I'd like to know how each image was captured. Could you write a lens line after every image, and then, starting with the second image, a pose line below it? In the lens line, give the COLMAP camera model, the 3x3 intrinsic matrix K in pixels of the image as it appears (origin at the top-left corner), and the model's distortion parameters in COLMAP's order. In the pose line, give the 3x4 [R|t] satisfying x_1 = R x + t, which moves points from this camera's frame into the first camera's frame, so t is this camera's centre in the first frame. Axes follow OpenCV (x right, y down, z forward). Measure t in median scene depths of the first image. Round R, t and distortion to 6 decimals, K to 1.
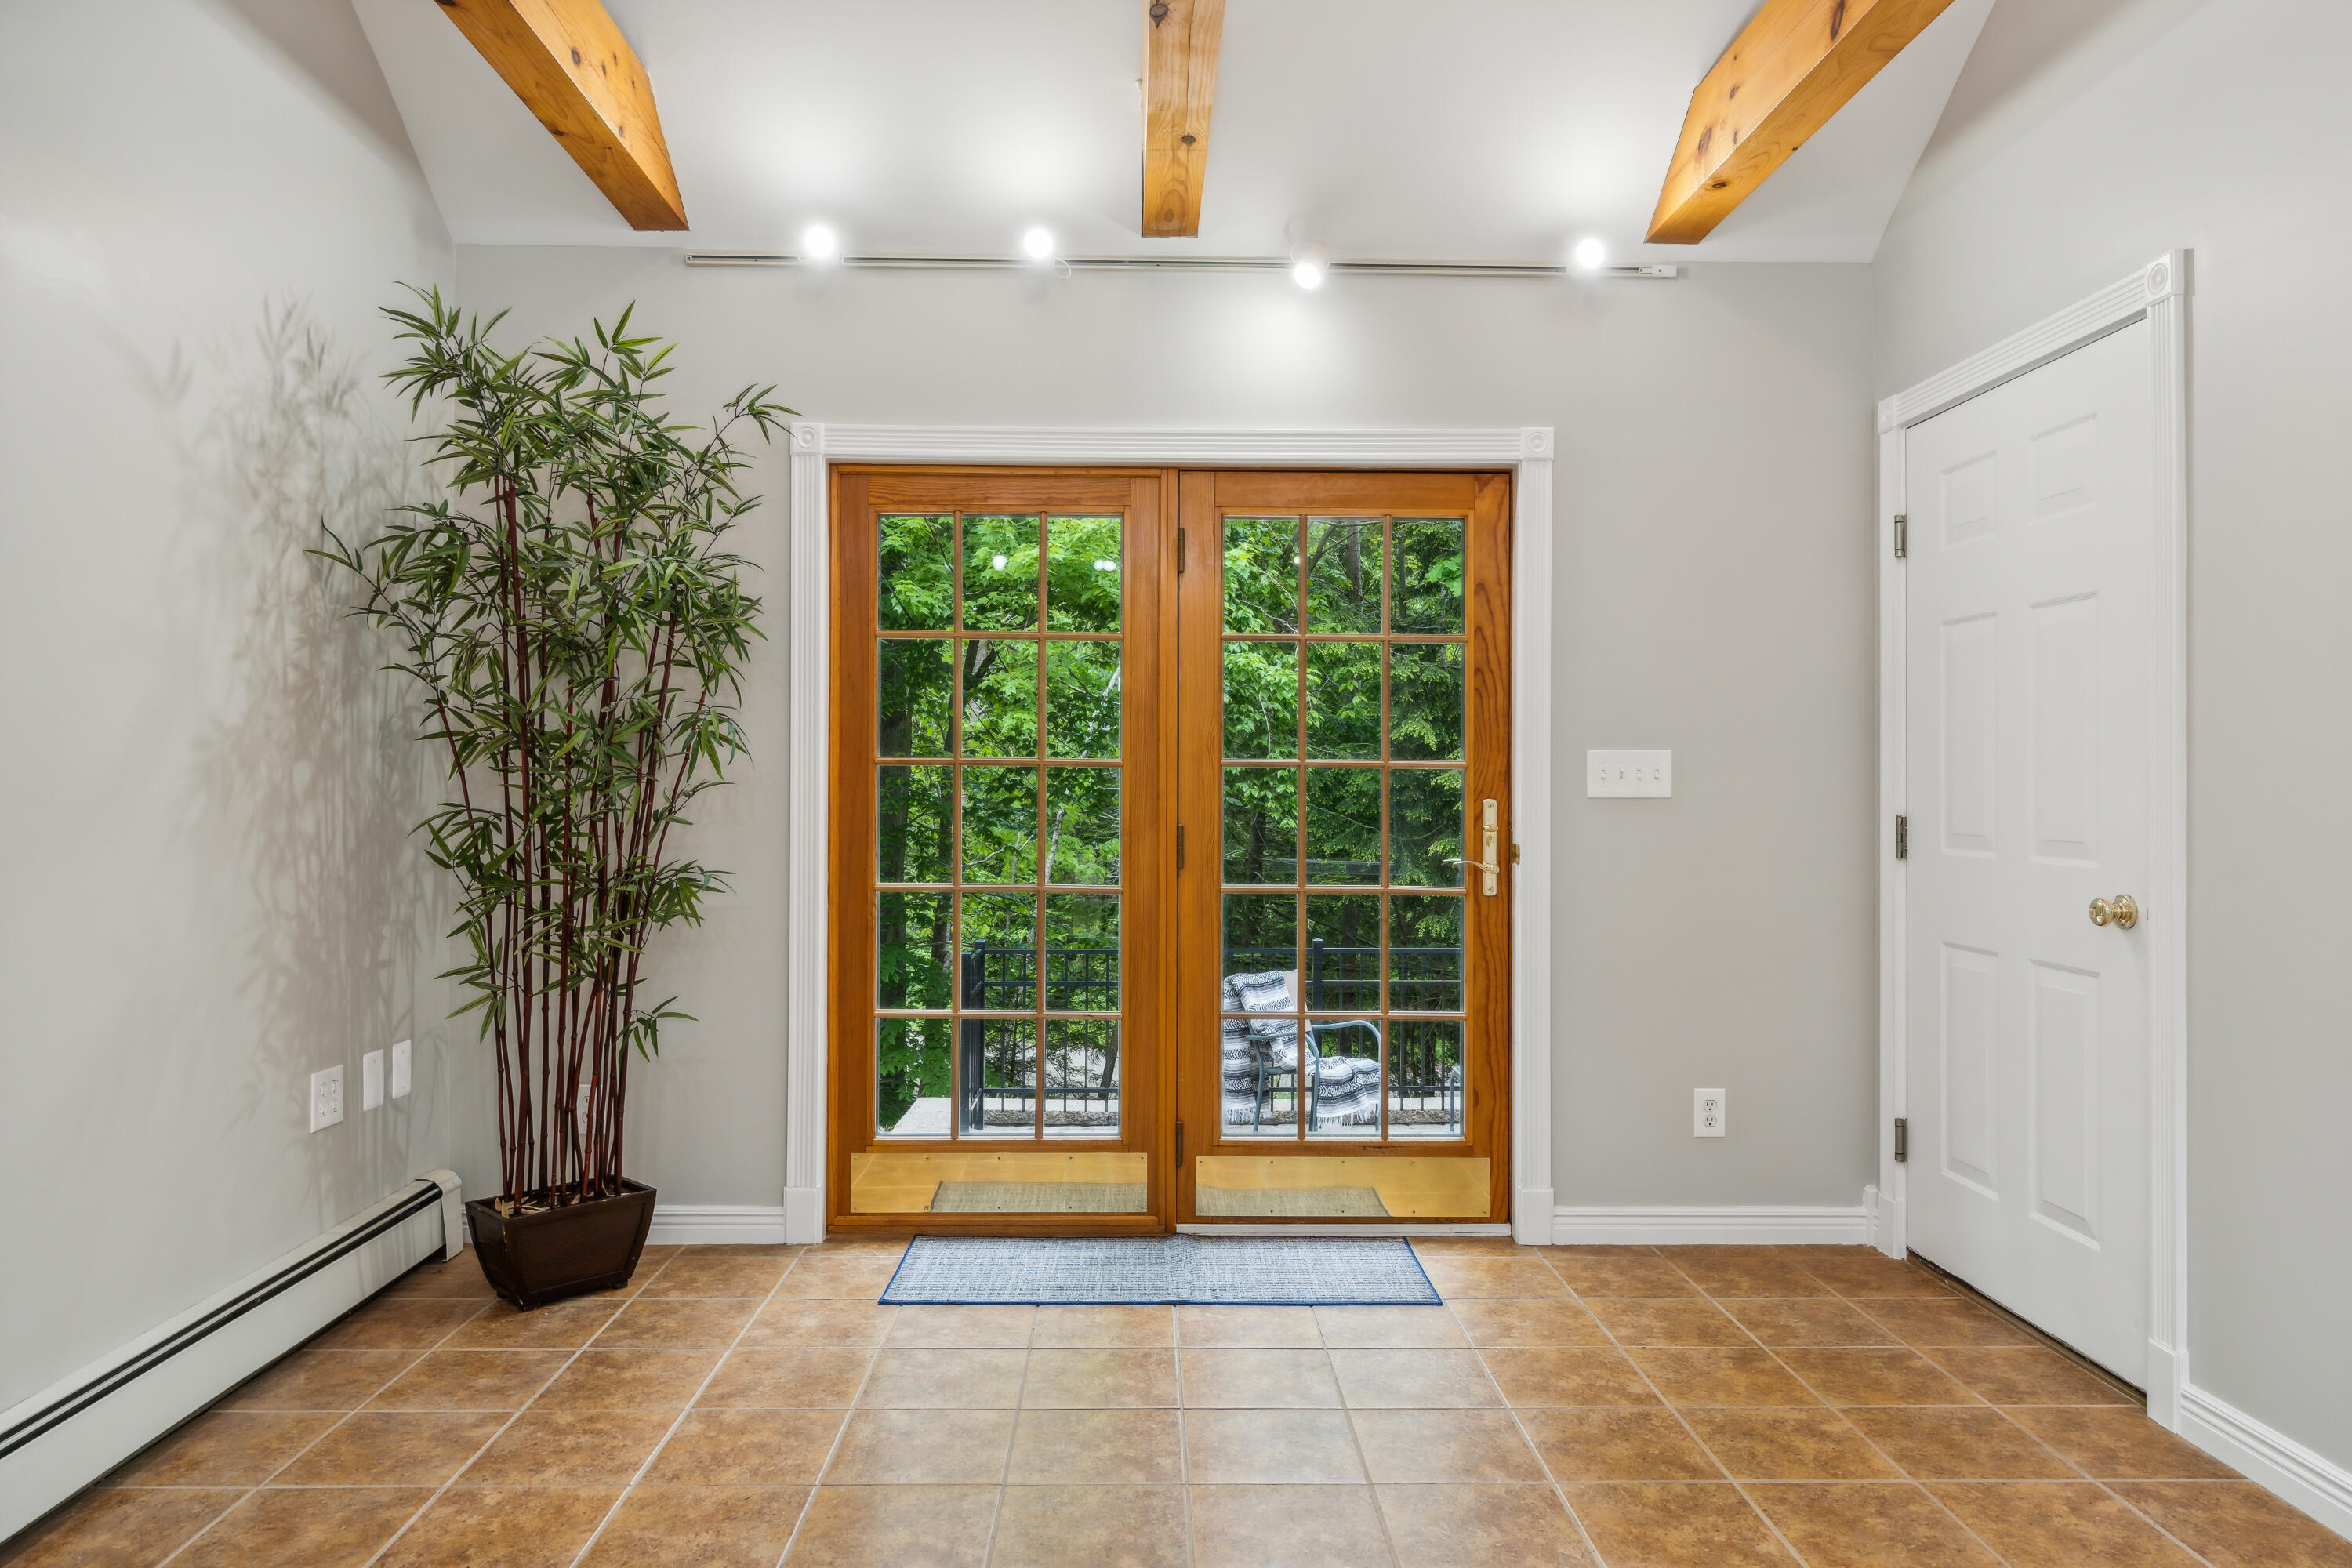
lens RADIAL K [[1527.3, 0, 1172.4], [0, 1527.3, 781.5], [0, 0, 1]] dist [0.000832, 0.002545]
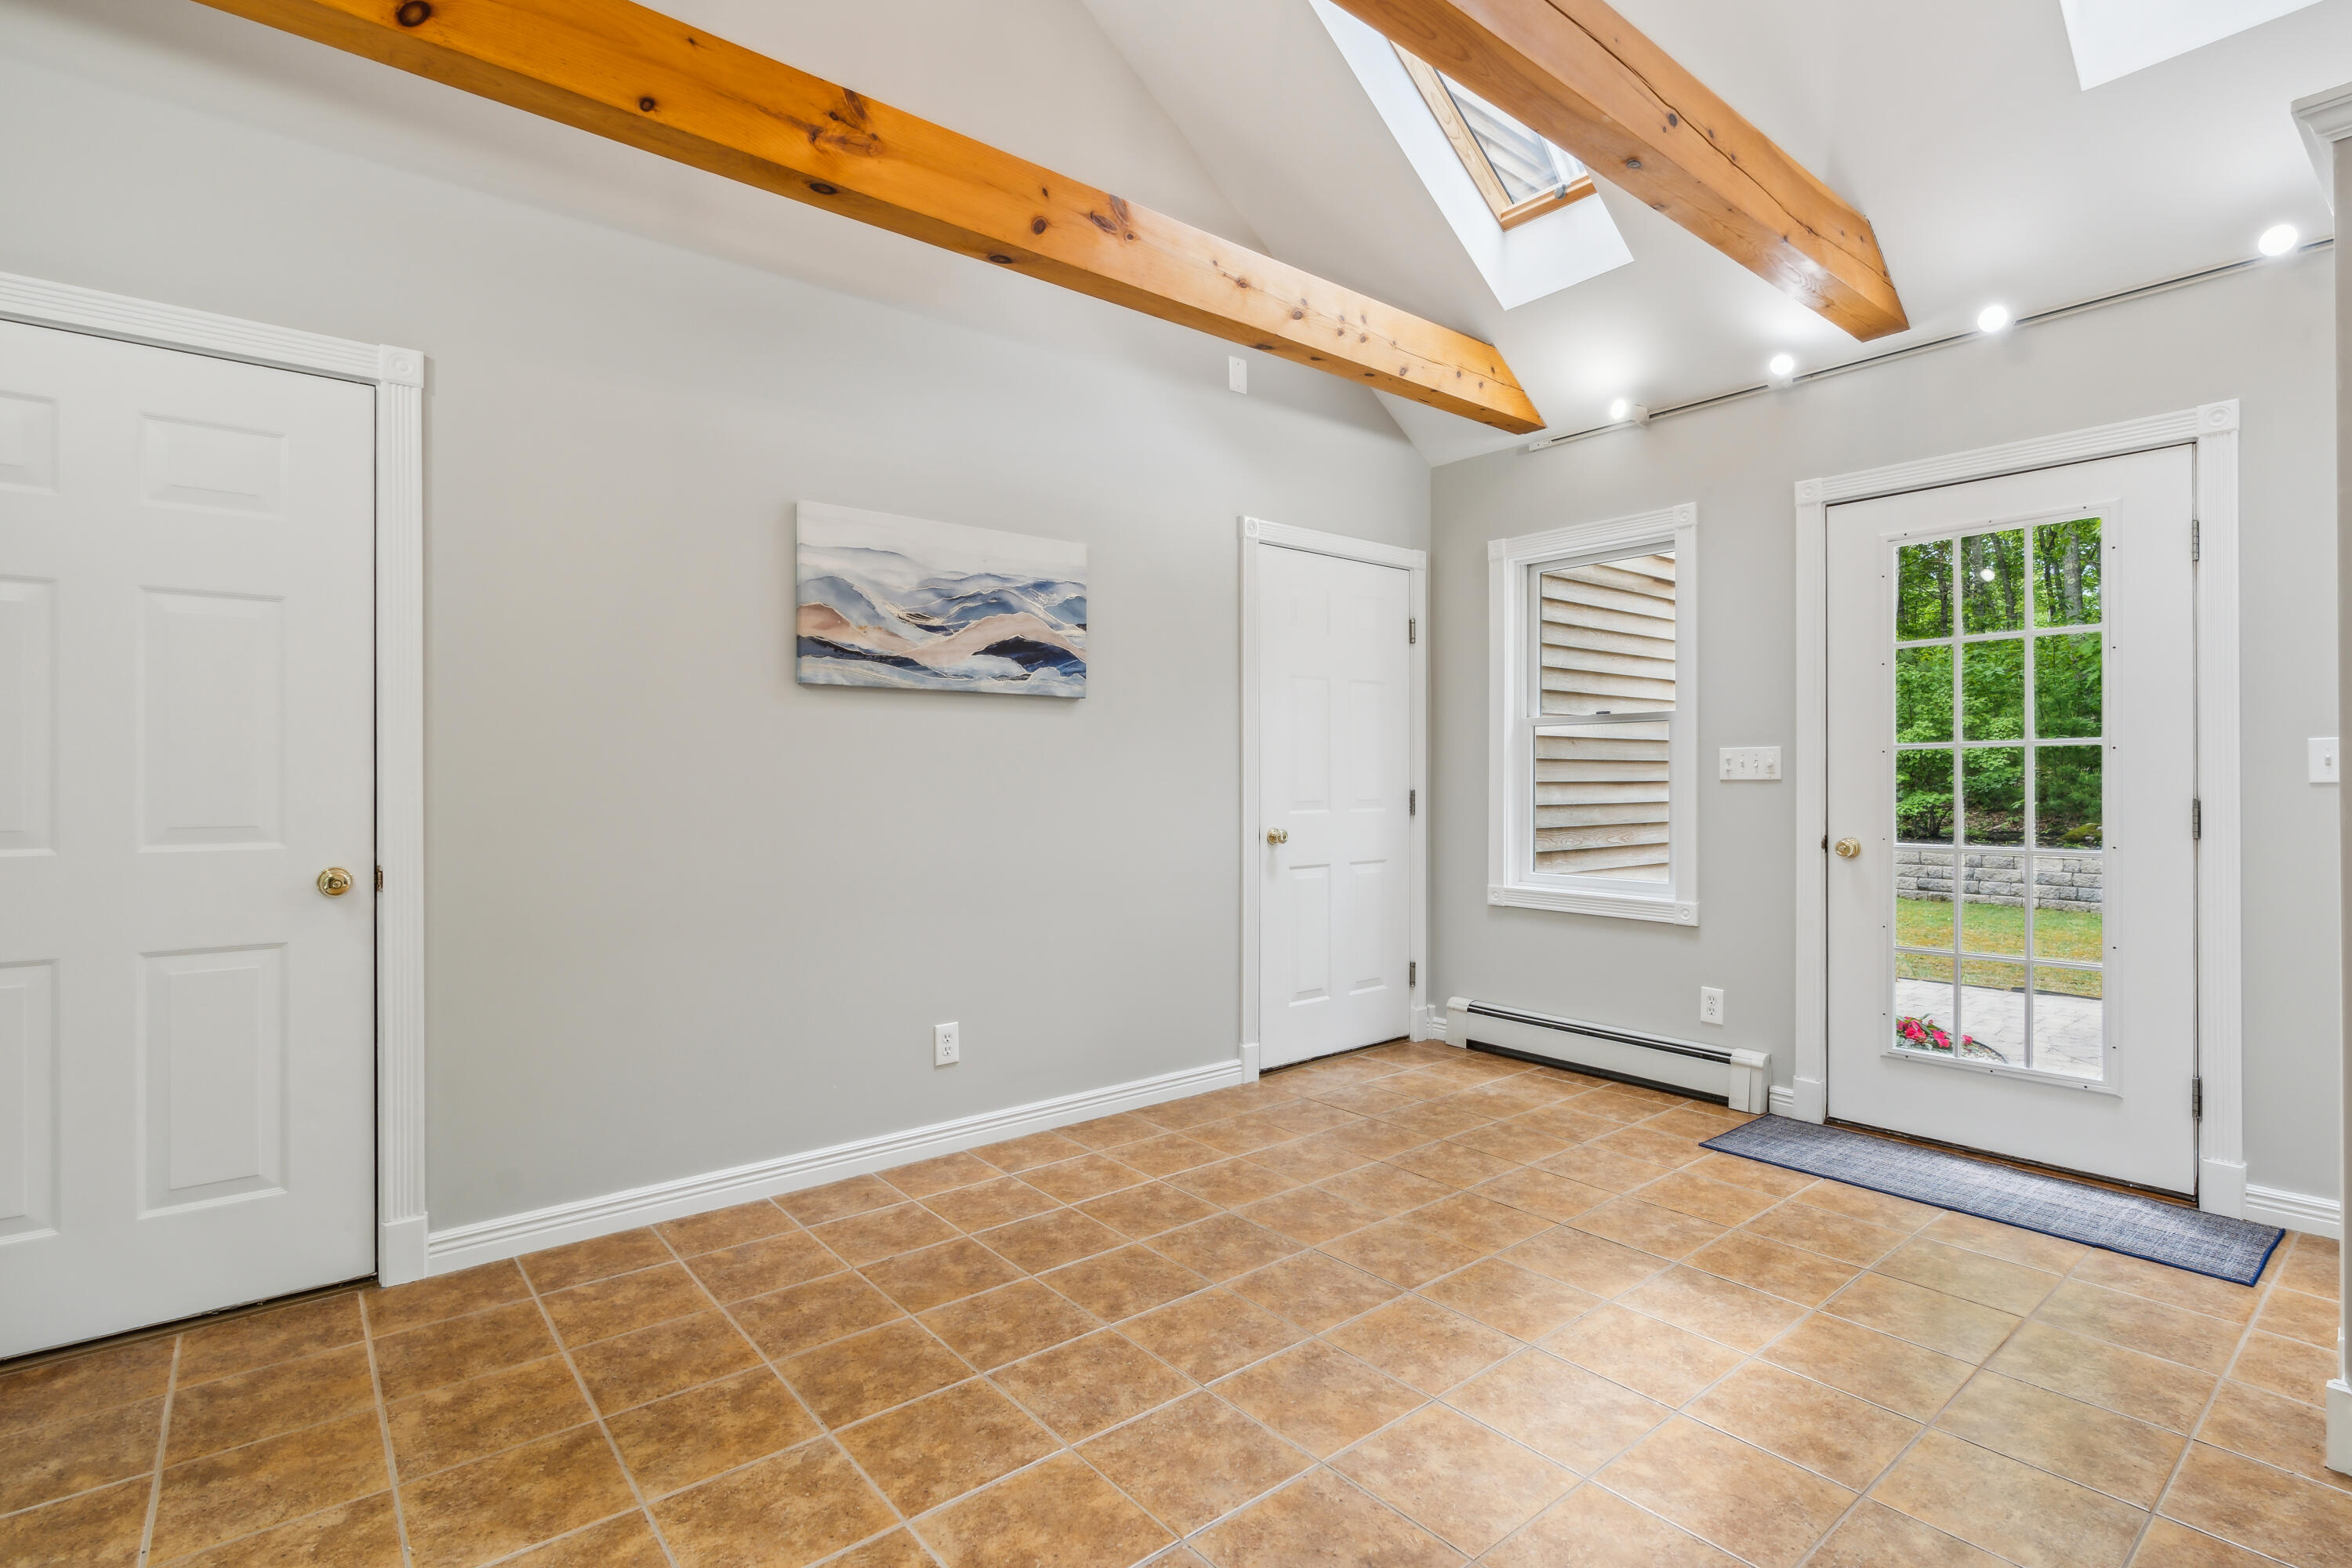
lens RADIAL K [[1089.3, 0, 1173.7], [0, 1089.3, 780.9], [0, 0, 1]] dist [-0.004920, 0.001953]
pose [[-0.614146, -0.004461, 0.789180, -0.370588], [-0.005142, 0.999985, 0.001651, 0.003126], [-0.789176, -0.003044, -0.614160, 0.879418]]
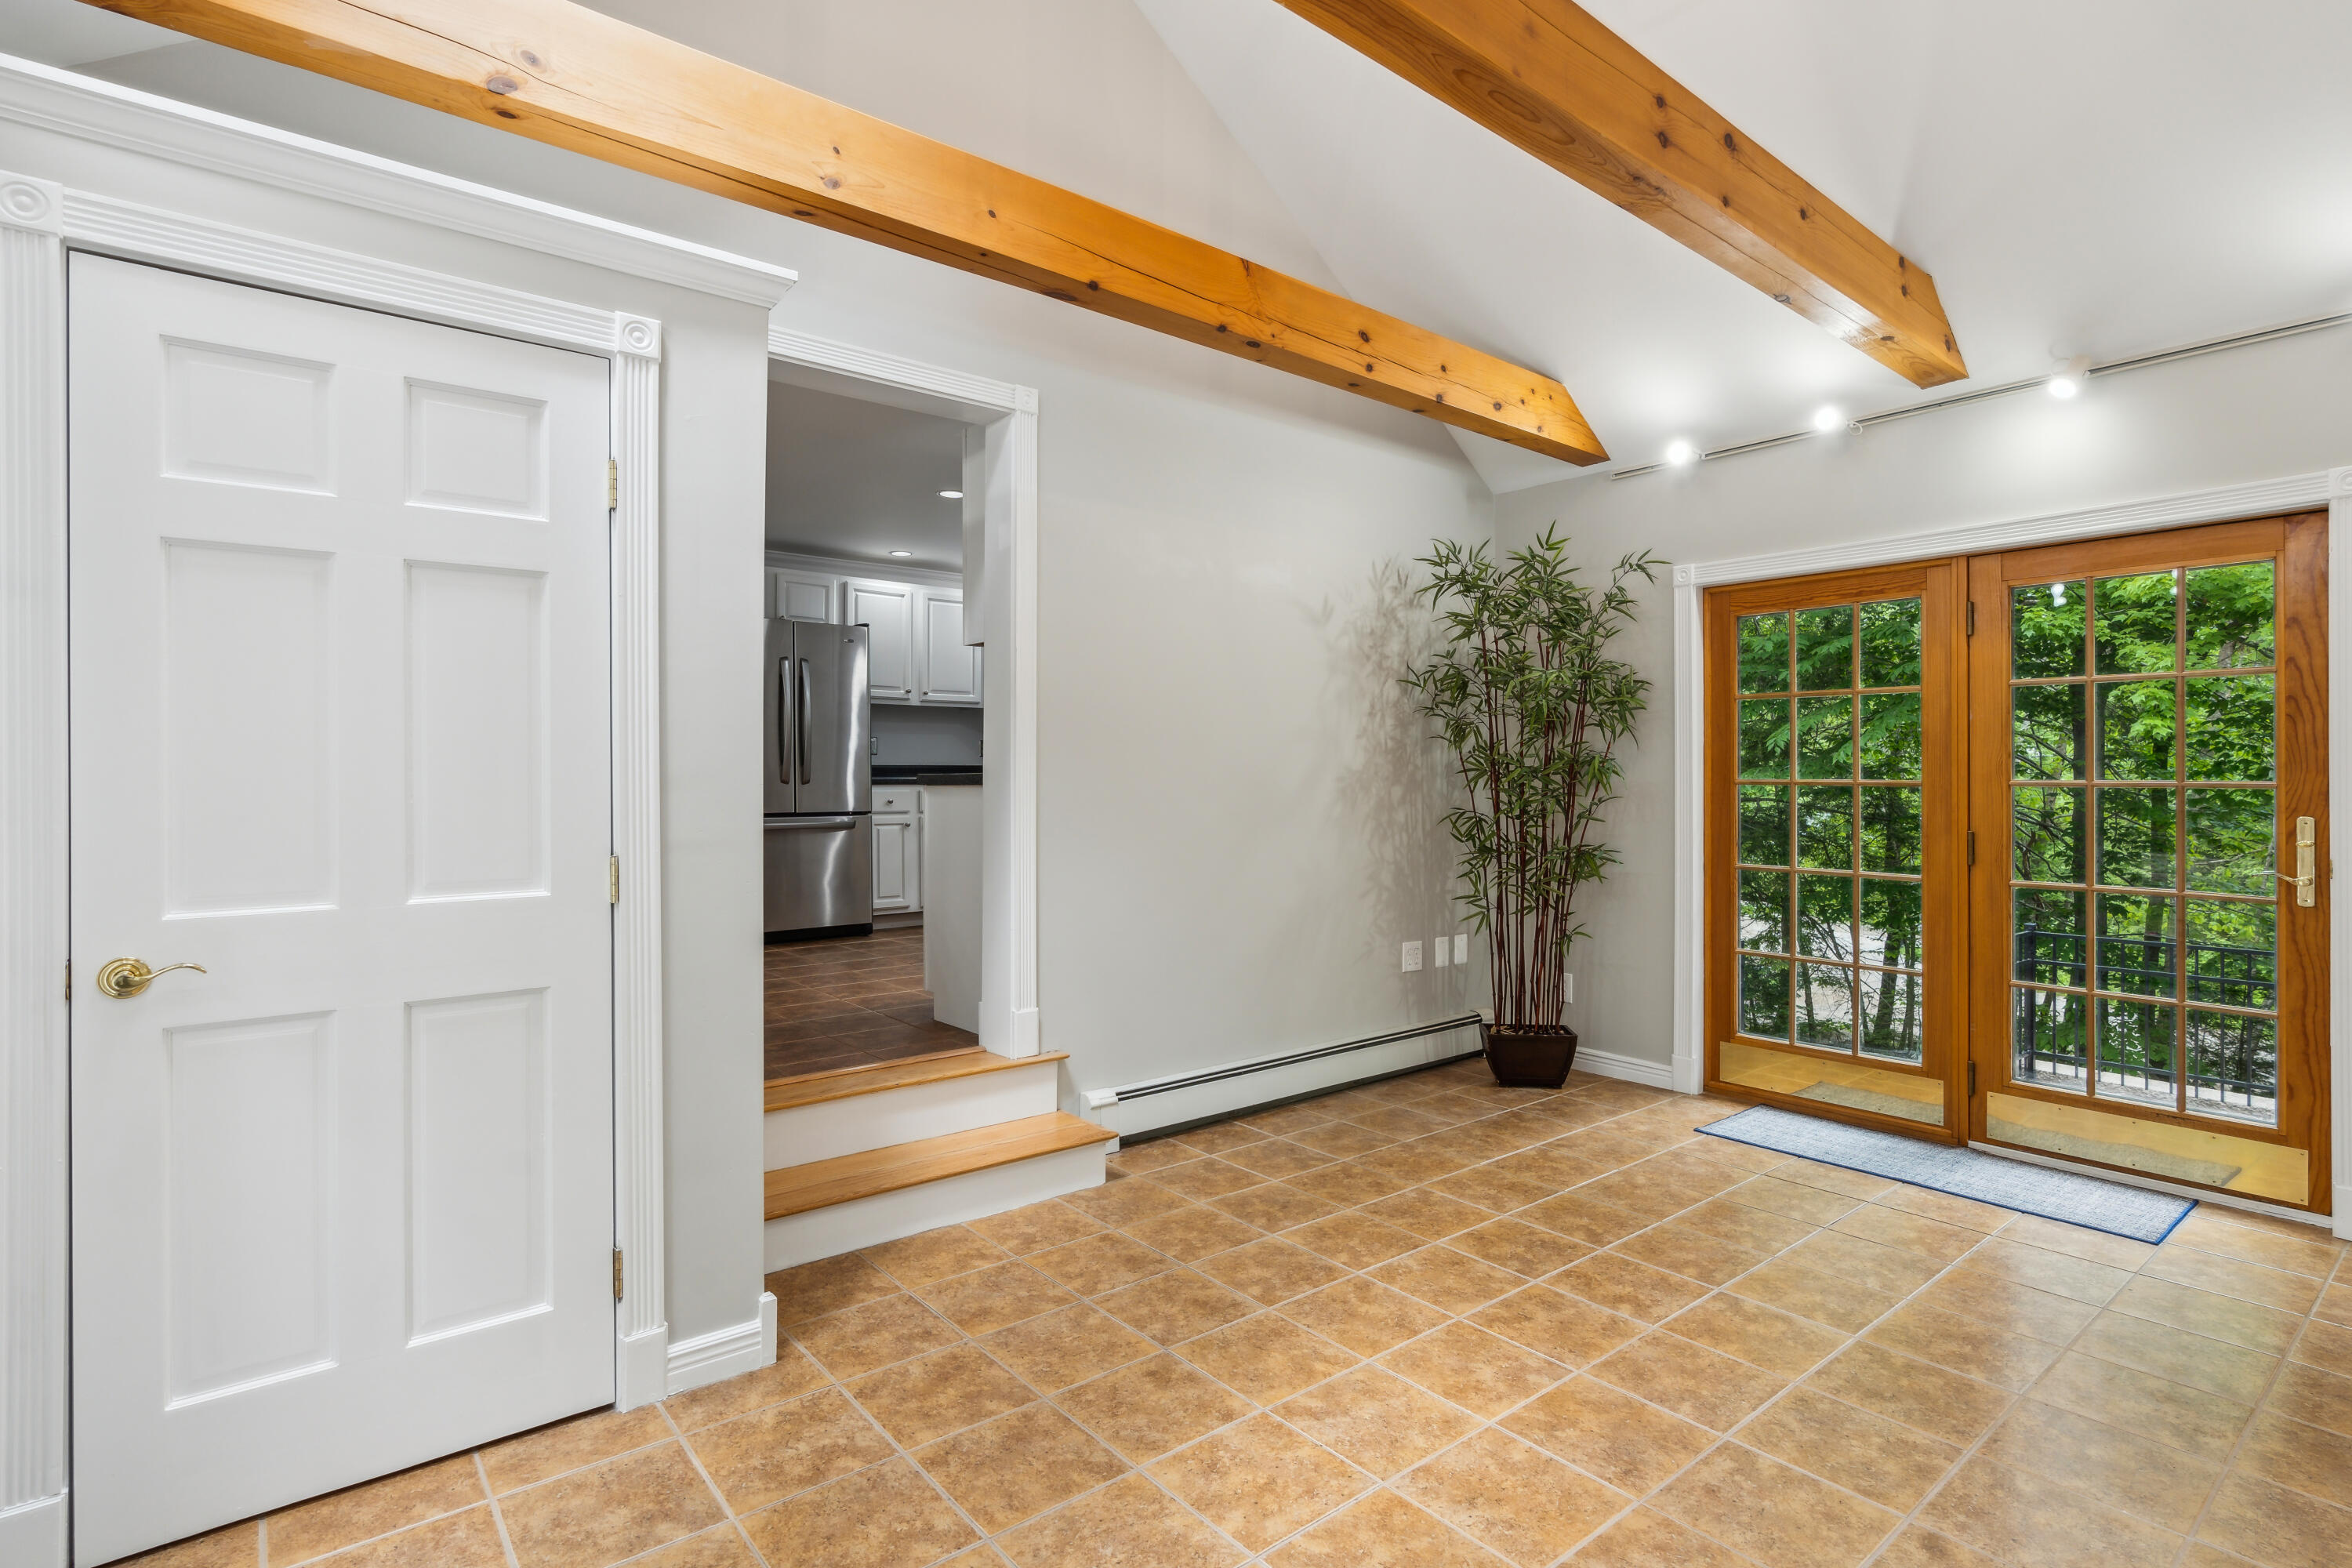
lens RADIAL K [[1150.6, 0, 1173.3], [0, 1150.6, 782.7], [0, 0, 1]] dist [0.001114, 0.001287]
pose [[0.614555, -0.000752, -0.788874, 0.422654], [0.003989, 0.999990, 0.002154, -0.020819], [0.788864, -0.004471, 0.614552, -0.151897]]
